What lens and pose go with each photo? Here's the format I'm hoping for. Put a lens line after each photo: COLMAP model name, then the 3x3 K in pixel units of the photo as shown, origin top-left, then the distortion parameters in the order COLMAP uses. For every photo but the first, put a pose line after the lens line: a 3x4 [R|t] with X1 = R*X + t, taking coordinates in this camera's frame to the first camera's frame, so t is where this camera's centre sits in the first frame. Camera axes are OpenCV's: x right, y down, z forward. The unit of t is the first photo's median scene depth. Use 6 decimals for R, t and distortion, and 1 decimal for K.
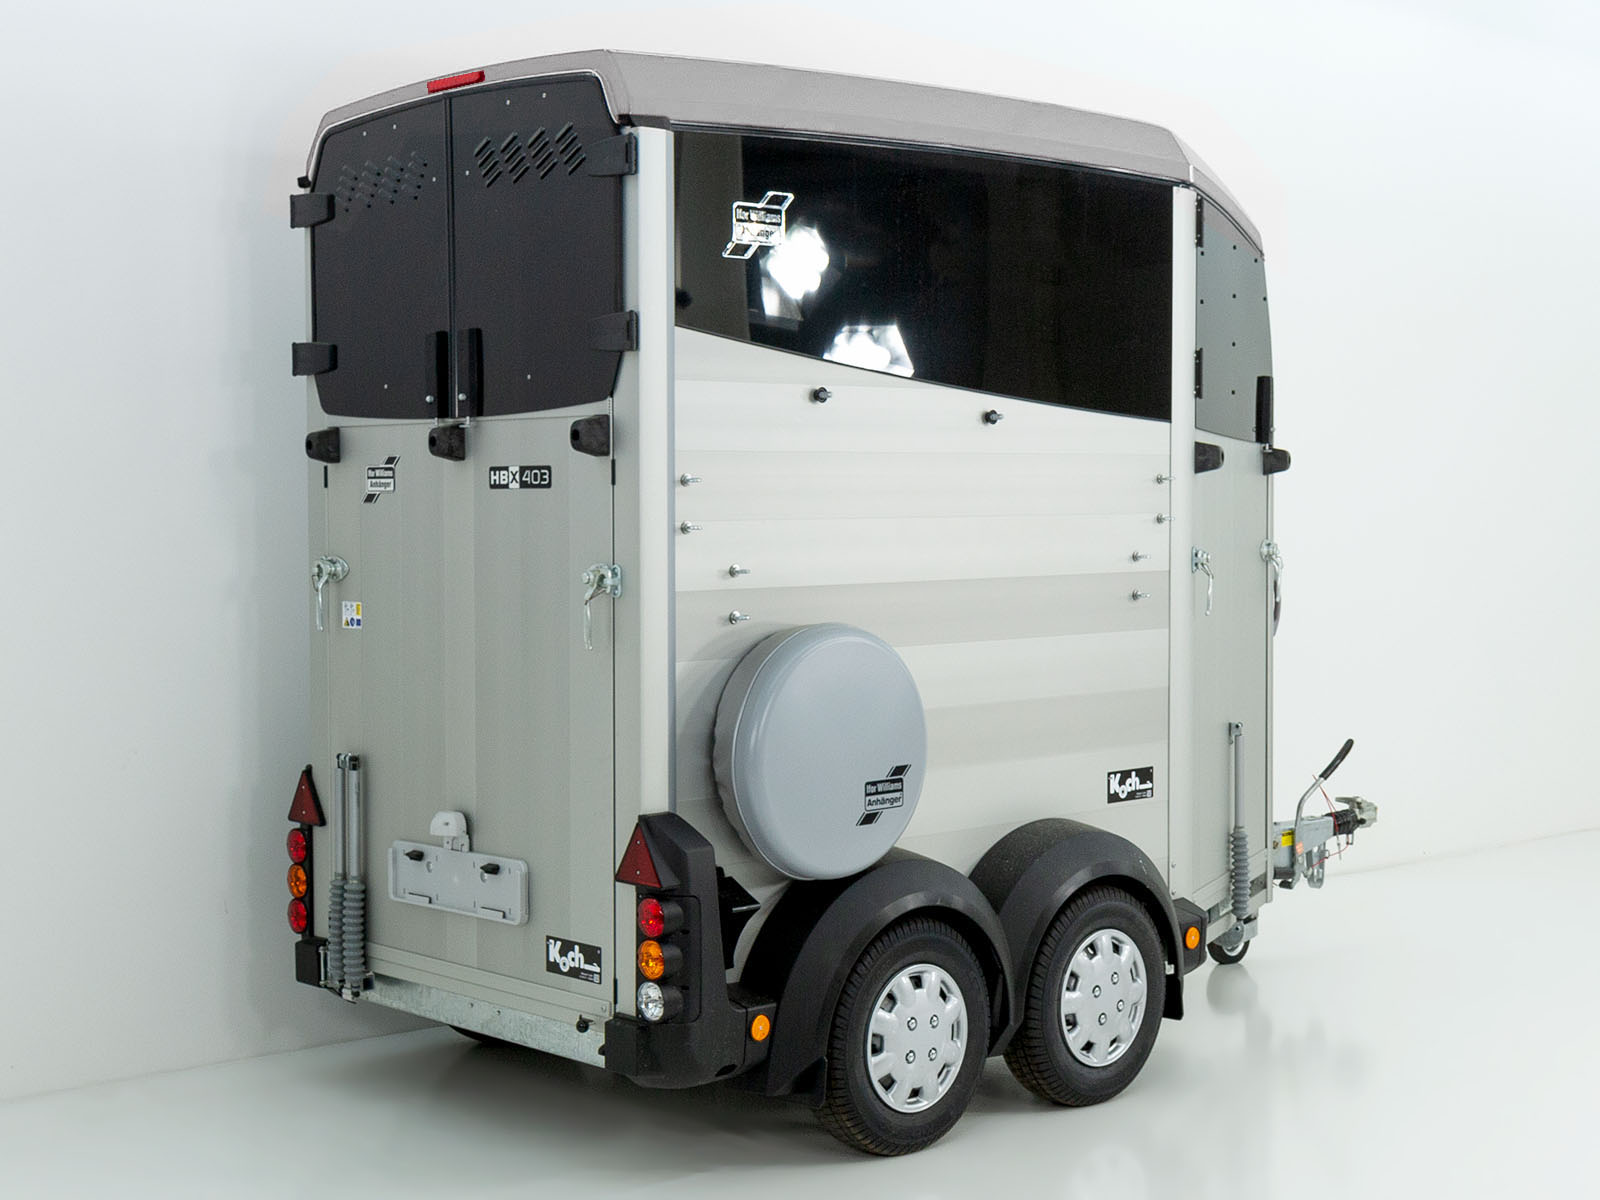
lens RADIAL K [[1421.1, 0, 710.5], [0, 1421.1, 575.5], [0, 0, 1]] dist [0.011943, 0.008233]
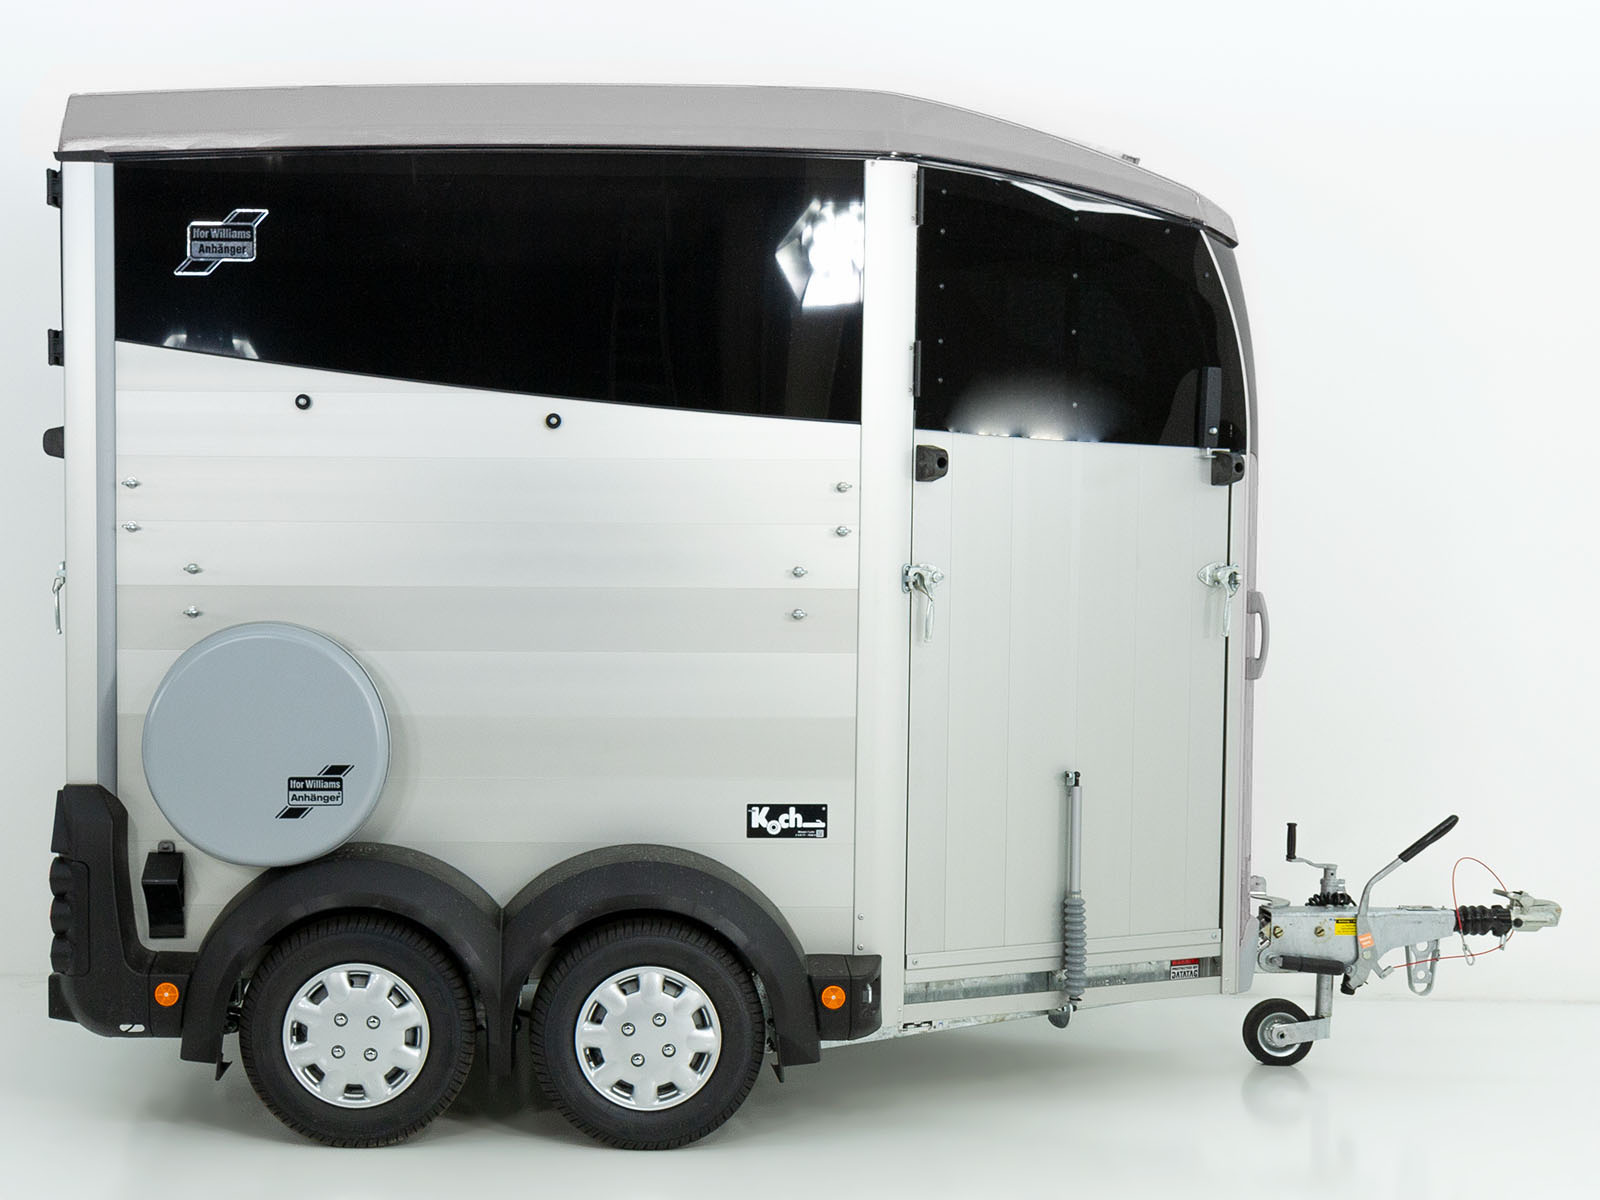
lens RADIAL K [[1383.2, 0, 796.7], [0, 1383.2, 598.1], [0, 0, 1]] dist [0.004915, 0.002445]
pose [[0.899228, 0.038104, -0.435818, 0.810565], [-0.035535, 0.999270, 0.014047, -0.010574], [0.436035, 0.002855, 0.899925, 0.239779]]
